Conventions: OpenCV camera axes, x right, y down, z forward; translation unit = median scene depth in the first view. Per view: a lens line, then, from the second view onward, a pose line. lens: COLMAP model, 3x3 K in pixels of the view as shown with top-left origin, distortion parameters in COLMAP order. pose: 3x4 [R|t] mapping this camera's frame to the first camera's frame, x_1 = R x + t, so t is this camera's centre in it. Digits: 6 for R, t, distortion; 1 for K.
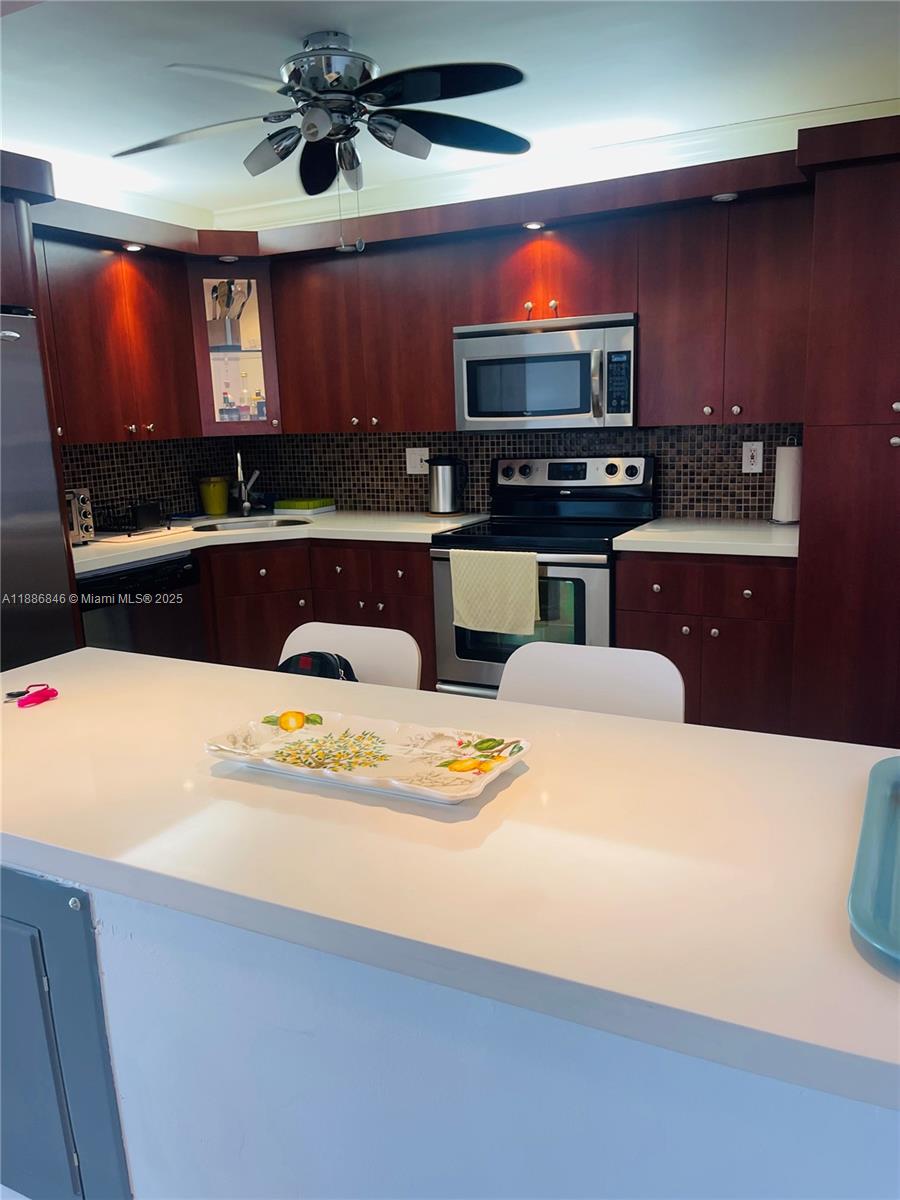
lens RADIAL K [[901.1, 0, 450.0], [0, 901.1, 600.0], [0, 0, 1]] dist [0.081716, -0.114718]
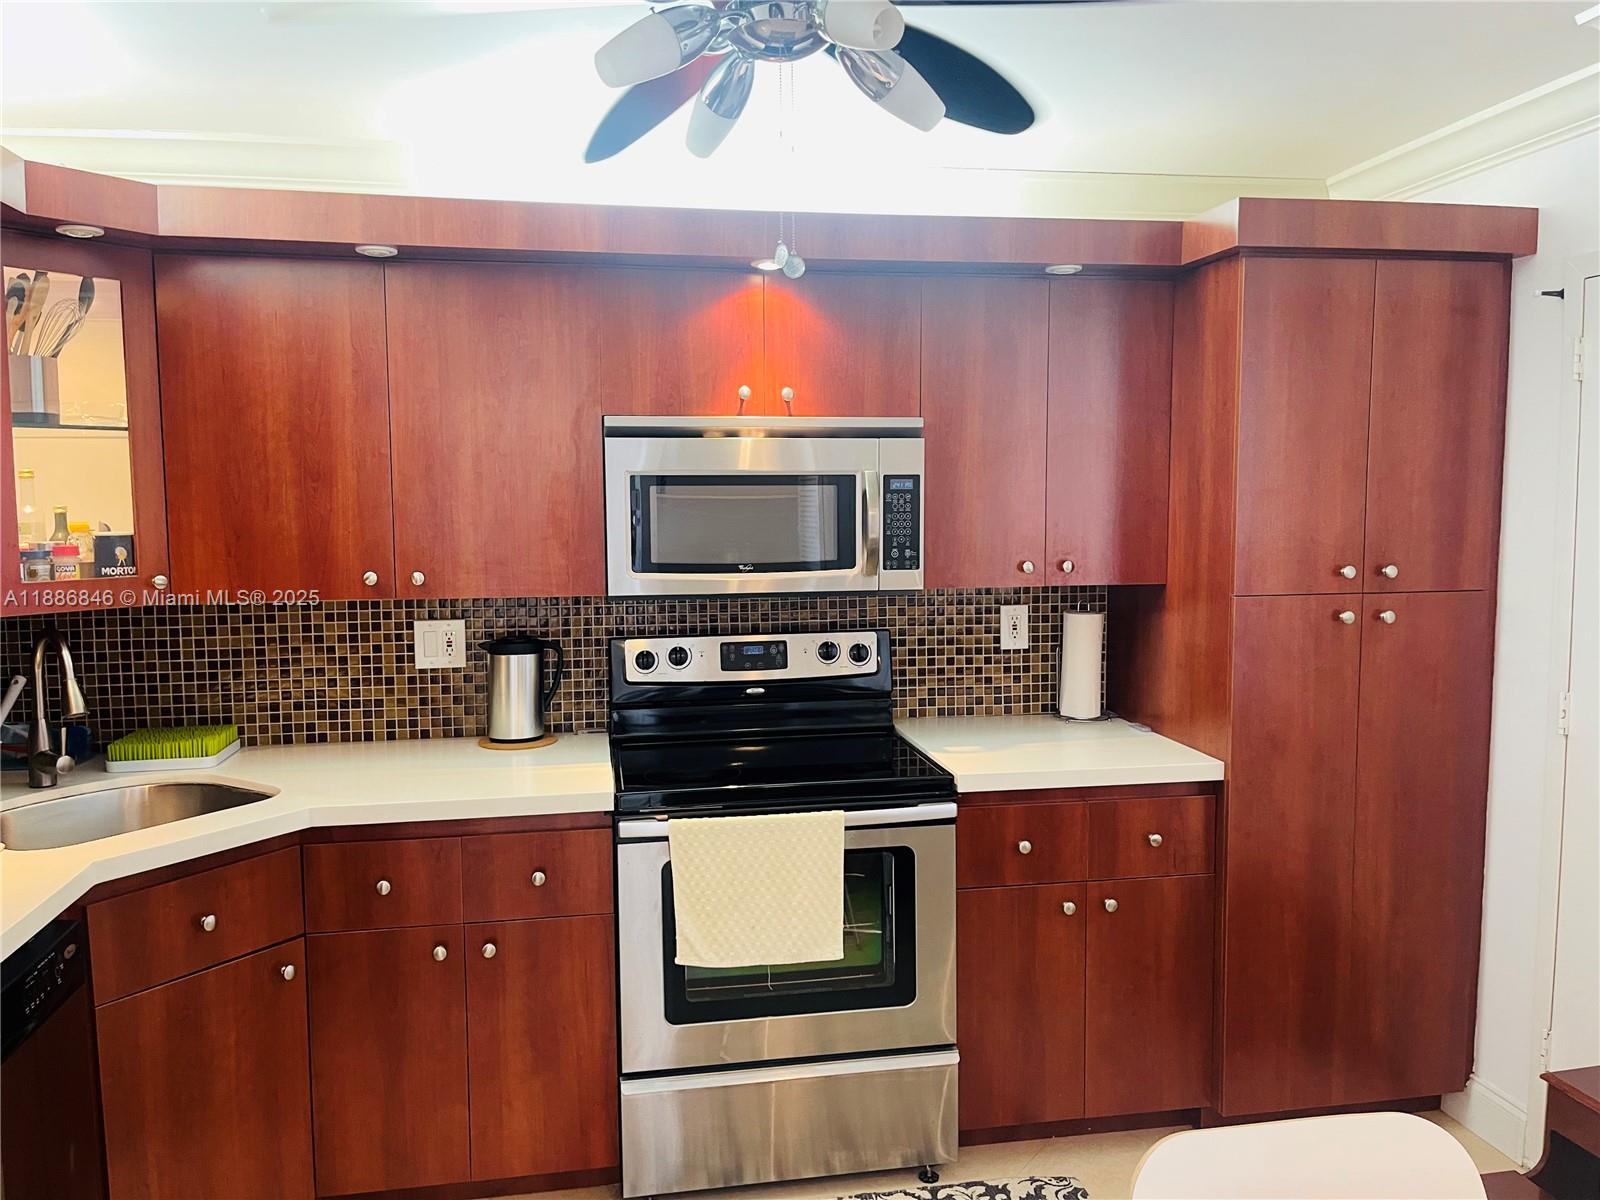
lens RADIAL K [[1201.5, 0, 800.0], [0, 1201.5, 600.0], [0, 0, 1]] dist [0.081716, -0.114718]
pose [[0.795914, -0.027403, 0.604789, -0.331022], [0.105395, 0.989992, -0.093845, -0.100272], [-0.596165, 0.138434, 0.790837, 0.337256]]
